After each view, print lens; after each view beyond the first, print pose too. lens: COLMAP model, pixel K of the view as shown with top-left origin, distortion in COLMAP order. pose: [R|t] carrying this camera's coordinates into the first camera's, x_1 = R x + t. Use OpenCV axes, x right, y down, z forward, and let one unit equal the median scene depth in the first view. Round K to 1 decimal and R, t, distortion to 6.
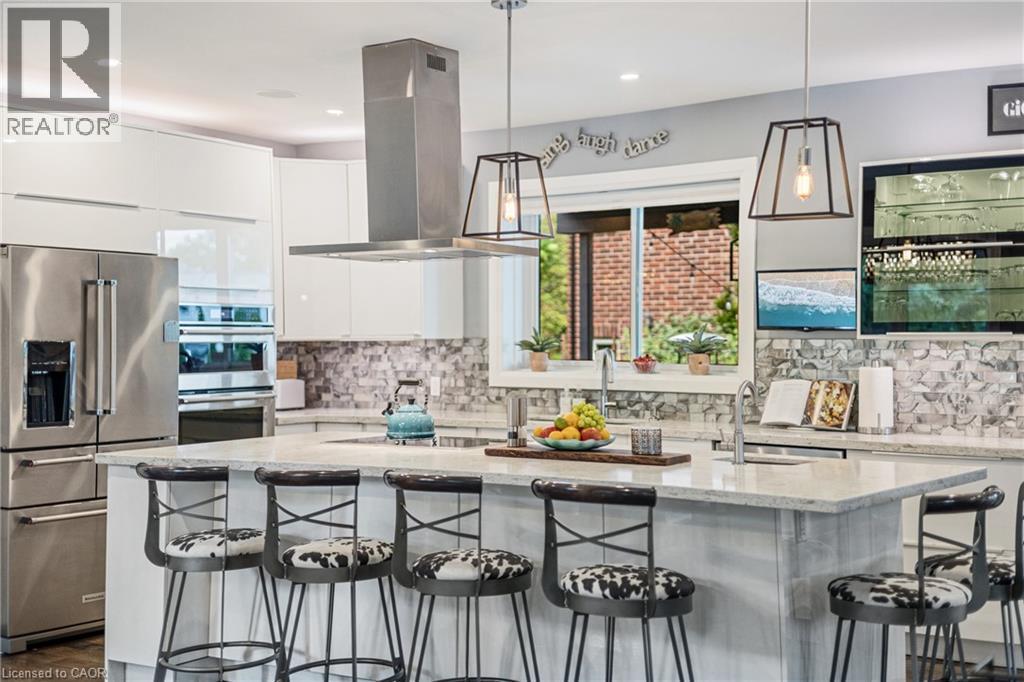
lens RADIAL K [[1426.0, 0, 512.0], [0, 1426.0, 341.0], [0, 0, 1]] dist [1.361517, -6.277448]
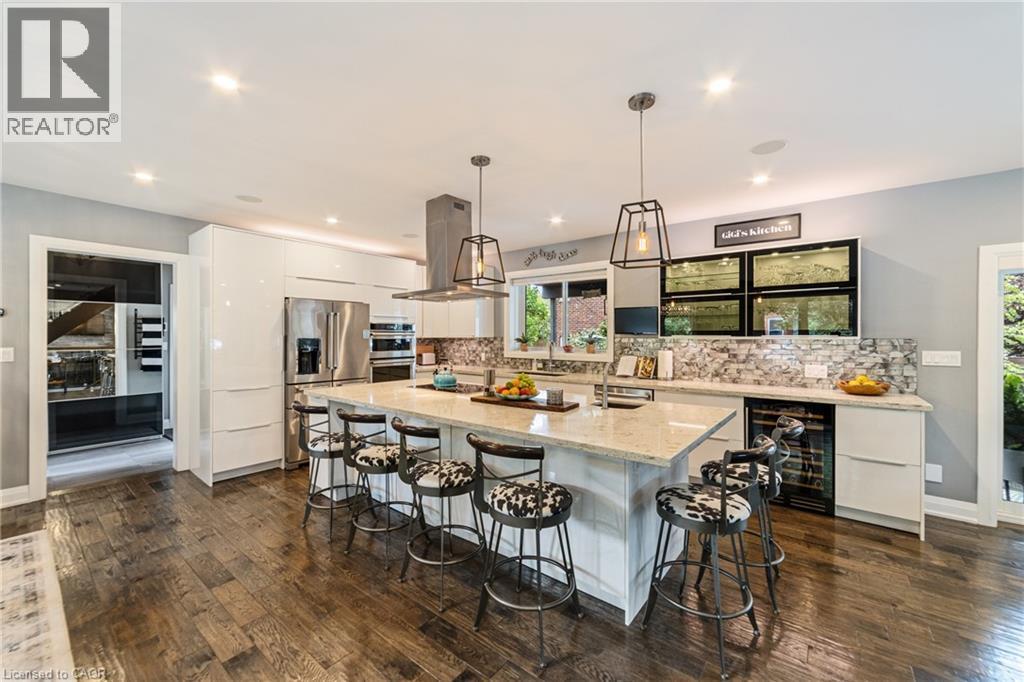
lens RADIAL K [[404.0, 0, 516.2], [0, 404.0, 339.2], [0, 0, 1]] dist [-0.008258, -0.000040]
pose [[0.997333, 0.002481, -0.072946, 0.064536], [-0.002042, 0.999979, 0.006087, -0.003312], [0.072959, -0.005922, 0.997317, 0.396344]]
